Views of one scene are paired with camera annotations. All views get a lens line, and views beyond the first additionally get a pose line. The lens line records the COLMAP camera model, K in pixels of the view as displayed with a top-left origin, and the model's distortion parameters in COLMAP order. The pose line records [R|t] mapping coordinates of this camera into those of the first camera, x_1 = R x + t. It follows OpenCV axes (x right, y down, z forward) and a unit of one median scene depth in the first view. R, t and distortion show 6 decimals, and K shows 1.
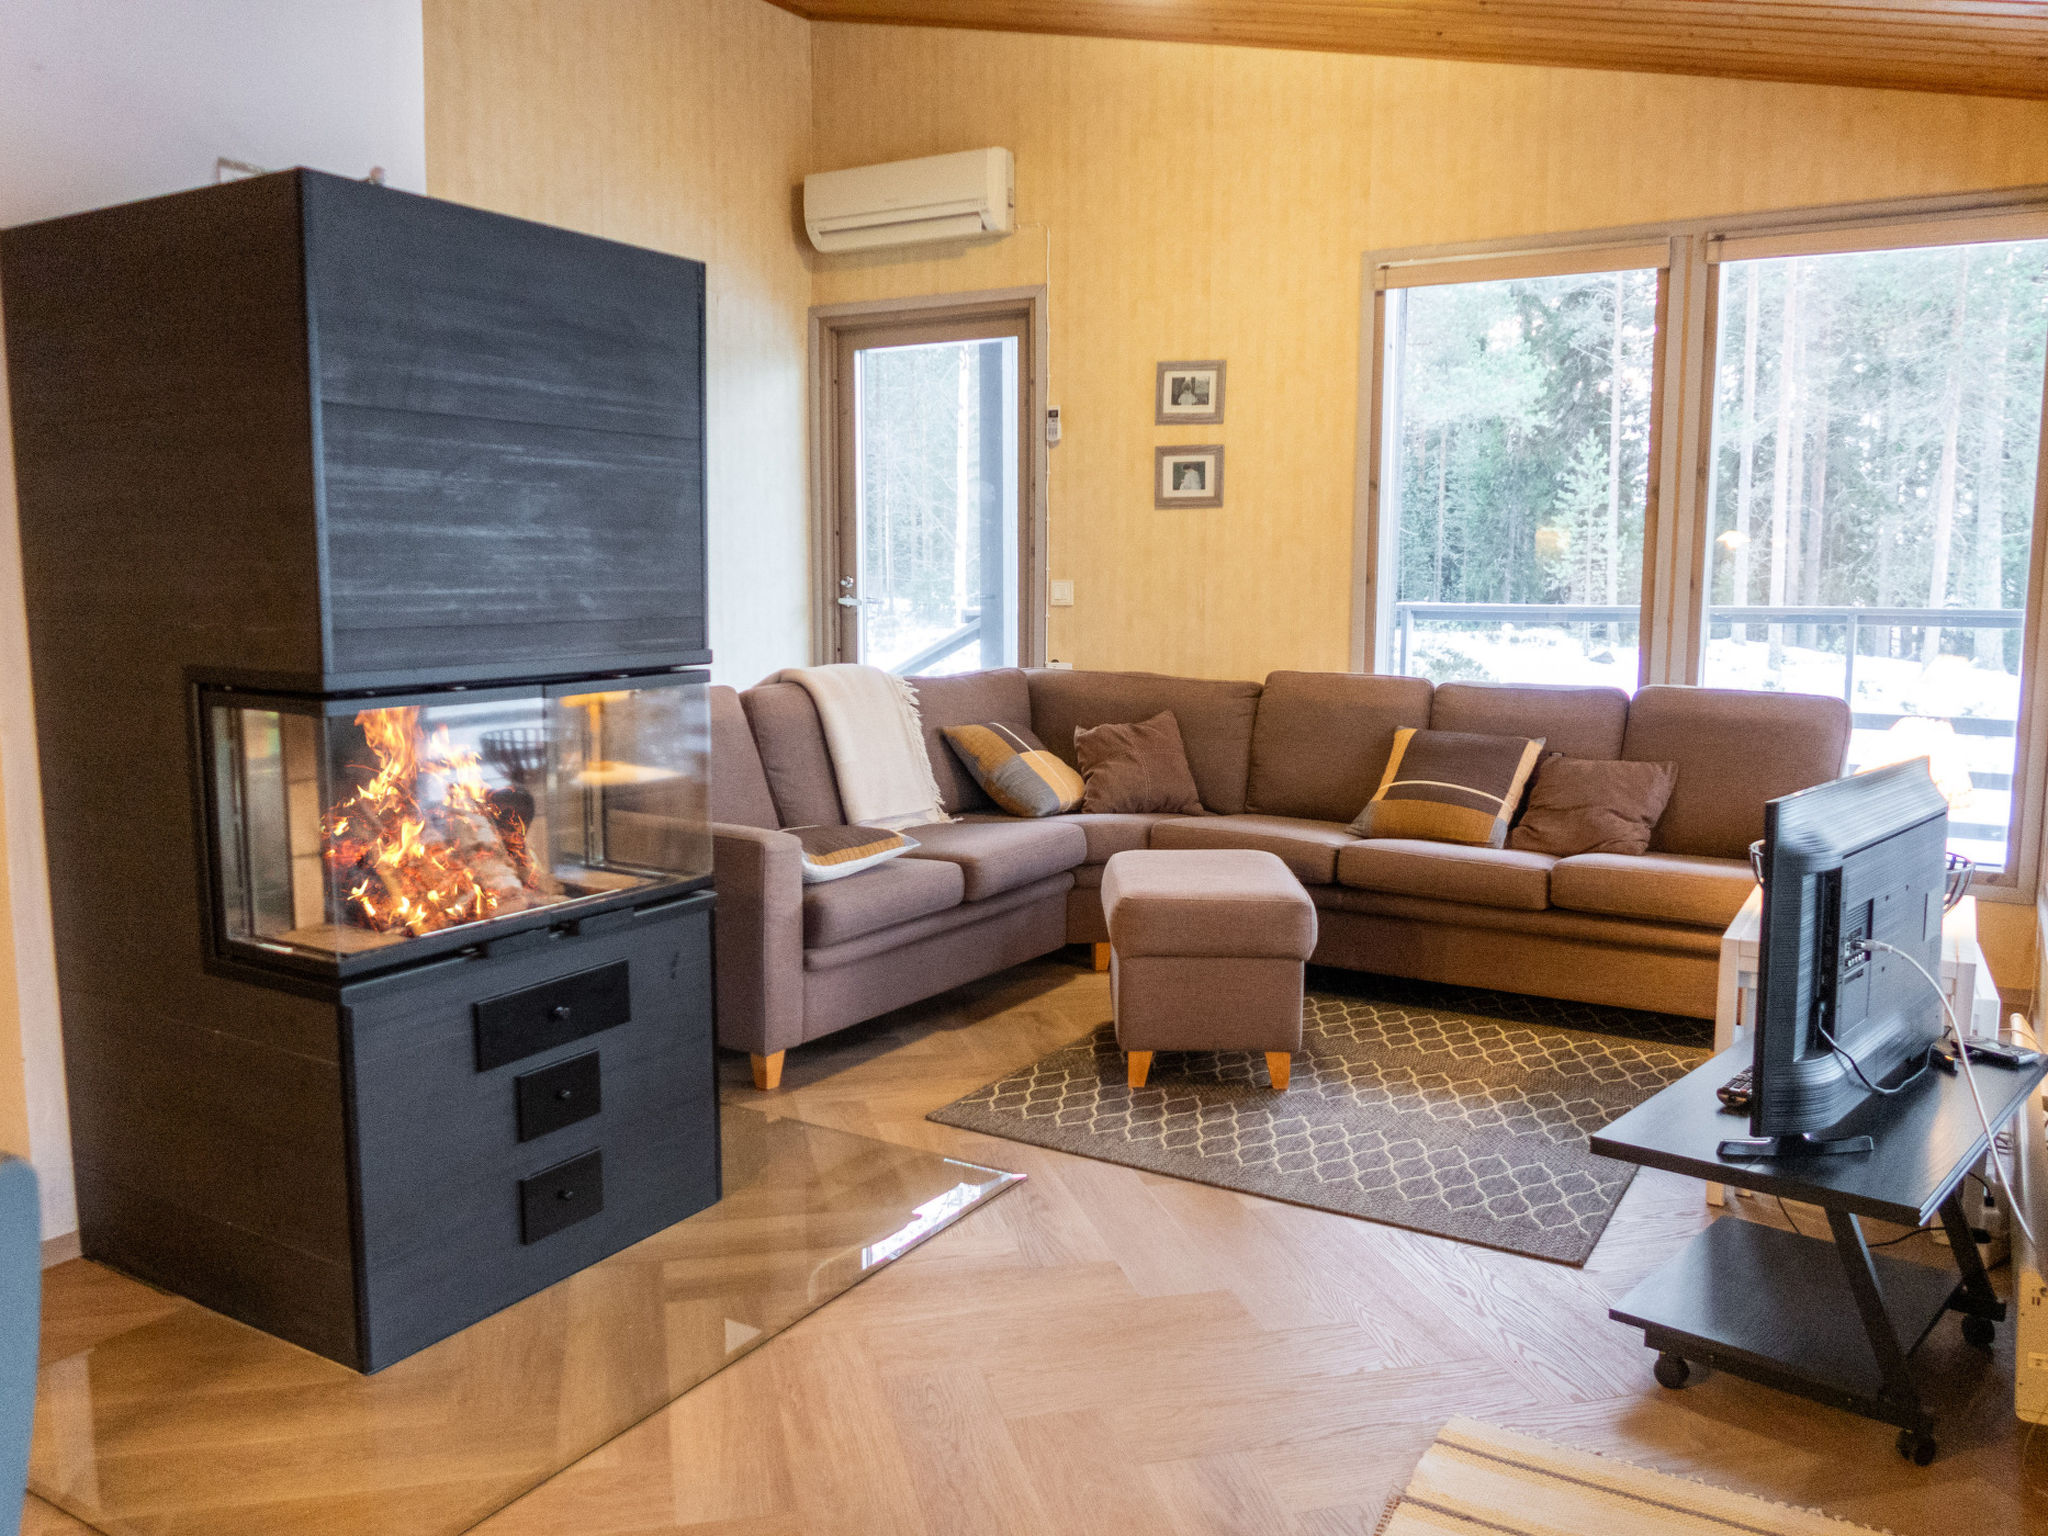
lens RADIAL K [[1604.1, 0, 1031.6], [0, 1604.1, 758.7], [0, 0, 1]] dist [-0.024901, -0.010590]
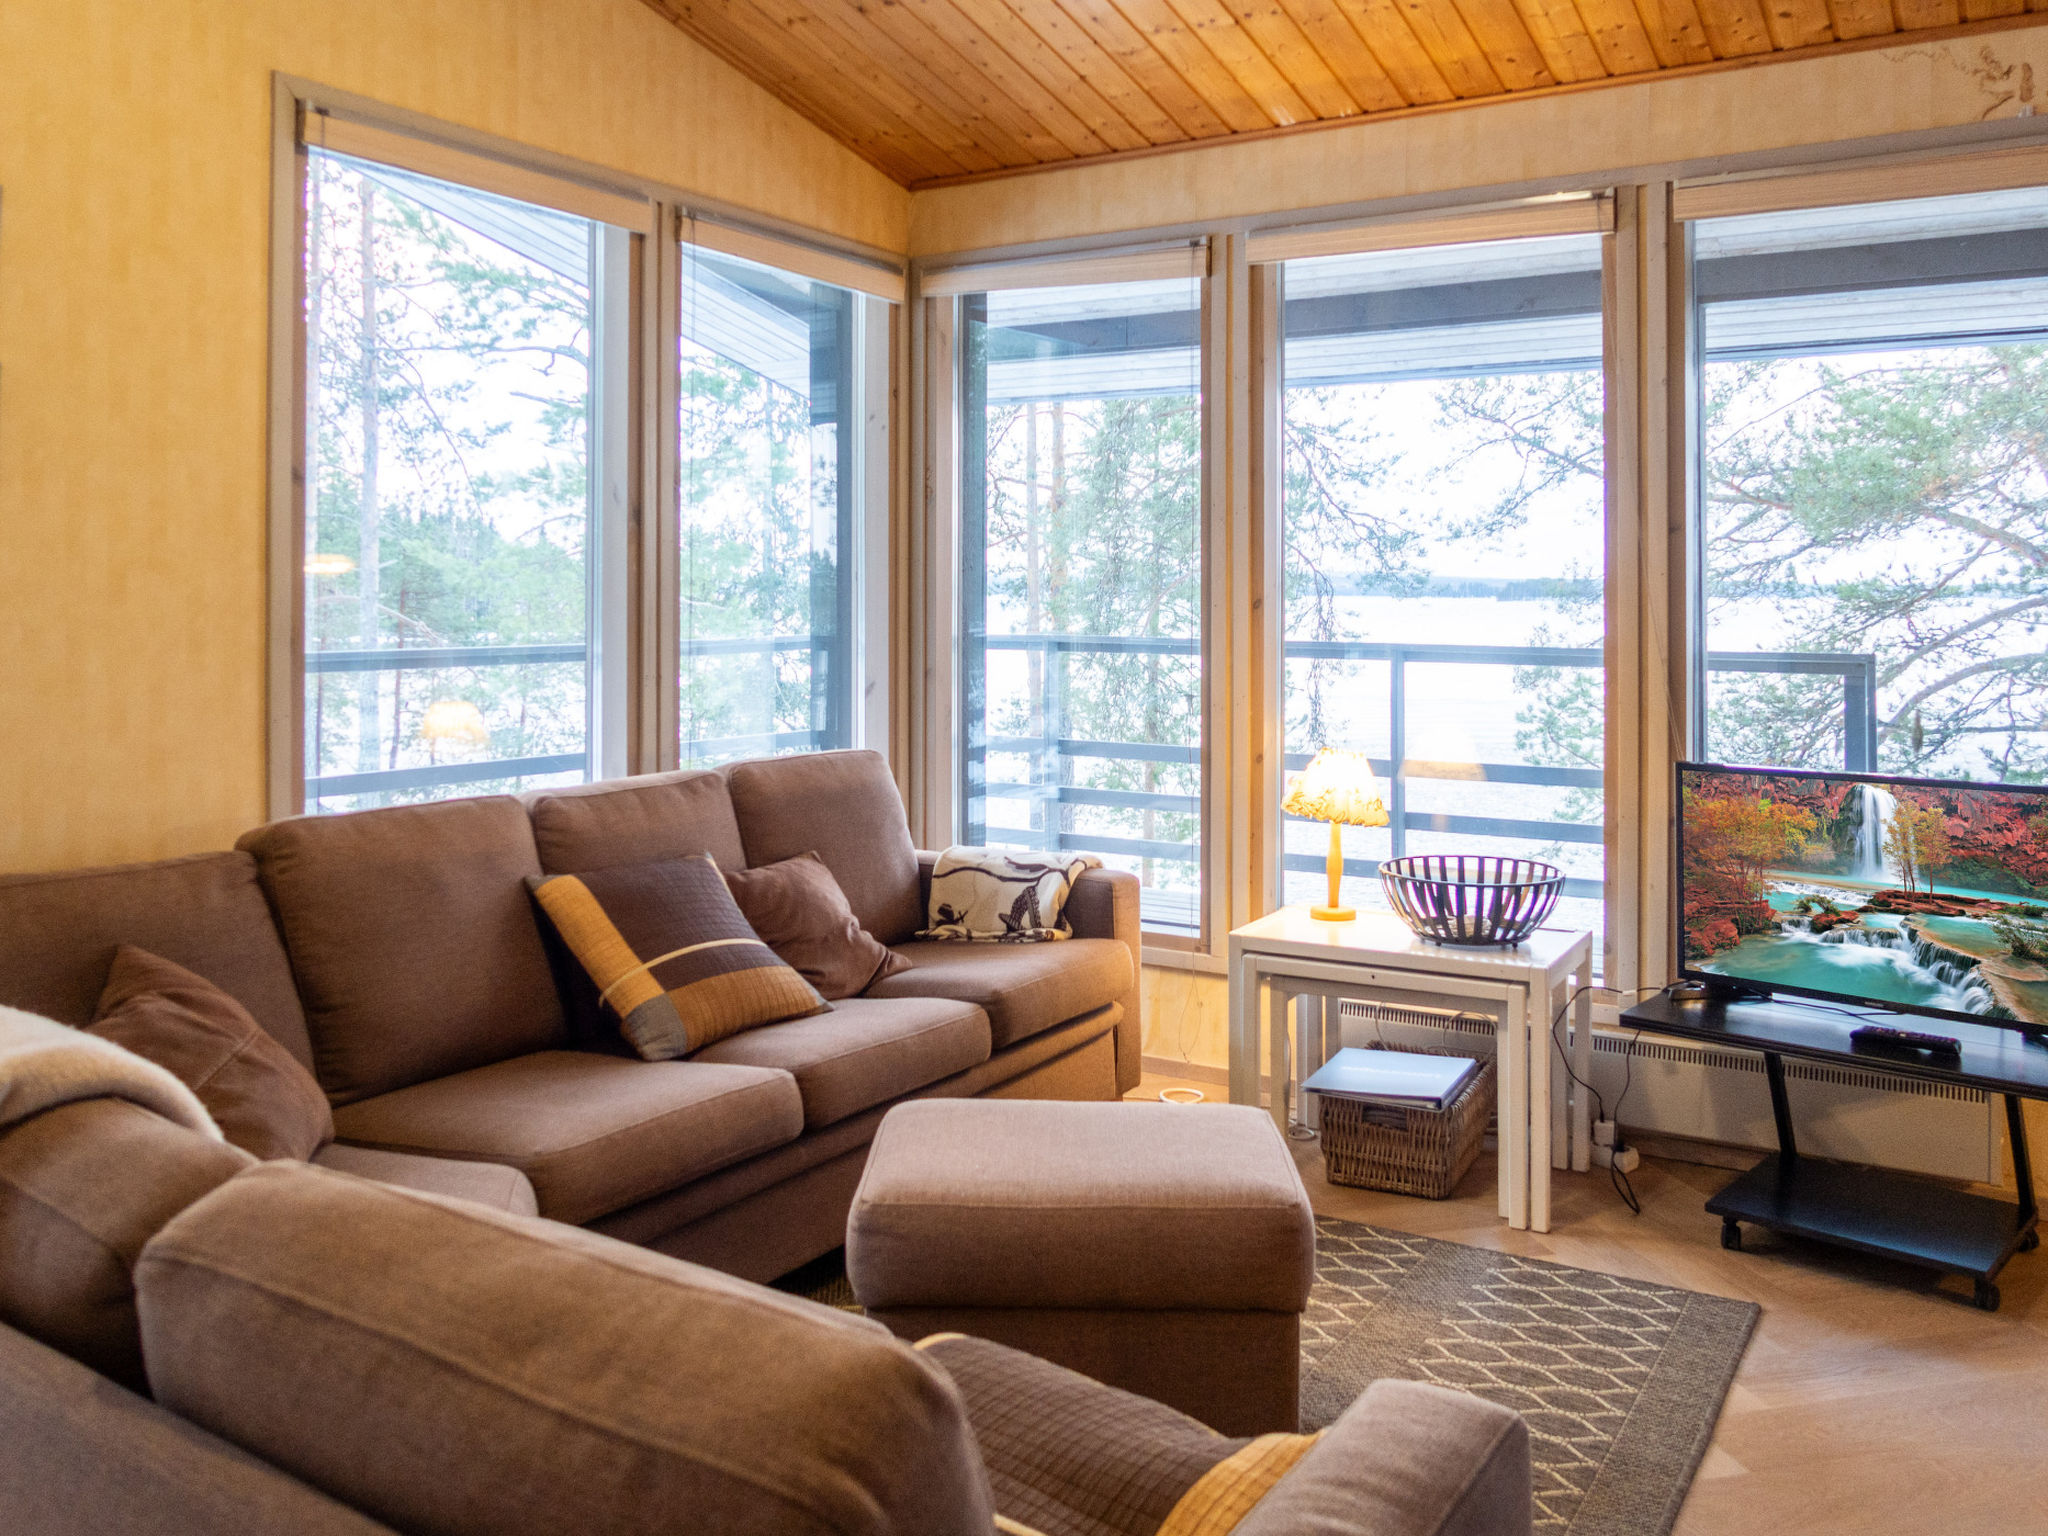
lens RADIAL K [[1604.1, 0, 1076.6], [0, 1604.1, 609.3], [0, 0, 1]] dist [-0.024901, -0.010590]
pose [[-0.016686, -0.001234, 0.999860, -0.373449], [0.107936, 0.994153, 0.003028, -0.099364], [-0.994018, 0.107972, -0.016455, 0.784724]]
